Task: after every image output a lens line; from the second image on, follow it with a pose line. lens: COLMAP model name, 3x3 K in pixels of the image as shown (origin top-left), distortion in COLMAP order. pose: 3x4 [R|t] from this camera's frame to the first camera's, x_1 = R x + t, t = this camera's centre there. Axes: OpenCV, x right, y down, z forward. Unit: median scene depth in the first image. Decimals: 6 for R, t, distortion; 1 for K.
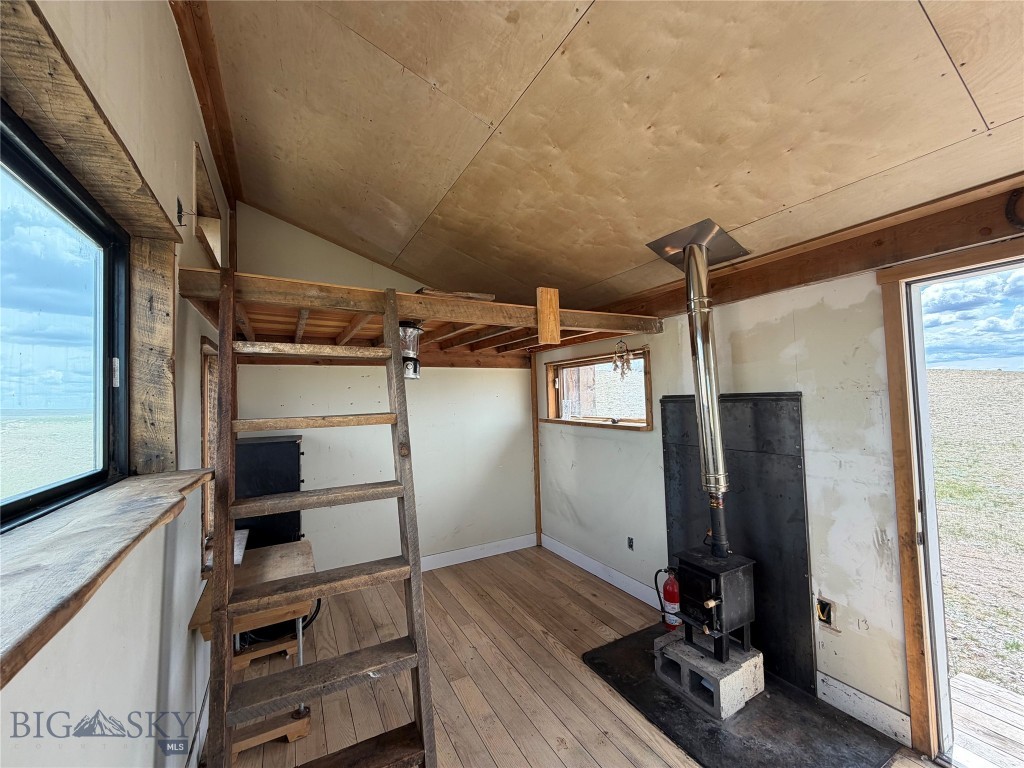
lens RADIAL K [[407.7, 0, 510.1], [0, 407.7, 382.2], [0, 0, 1]] dist [0.001490, 0.000209]
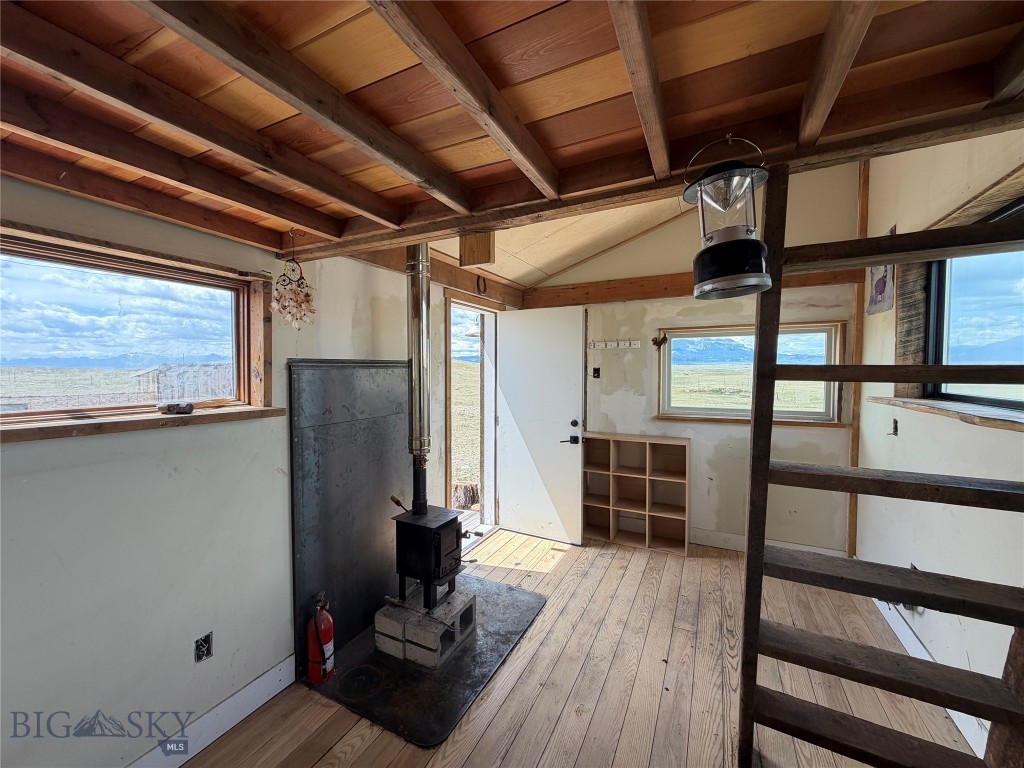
lens RADIAL K [[407.7, 0, 511.1], [0, 407.7, 381.1], [0, 0, 1]] dist [0.001490, 0.000209]
pose [[-0.561181, 0.008560, 0.827649, -0.422601], [-0.009500, 0.999814, -0.016782, 0.088243], [-0.827638, -0.017281, -0.560996, 1.217161]]
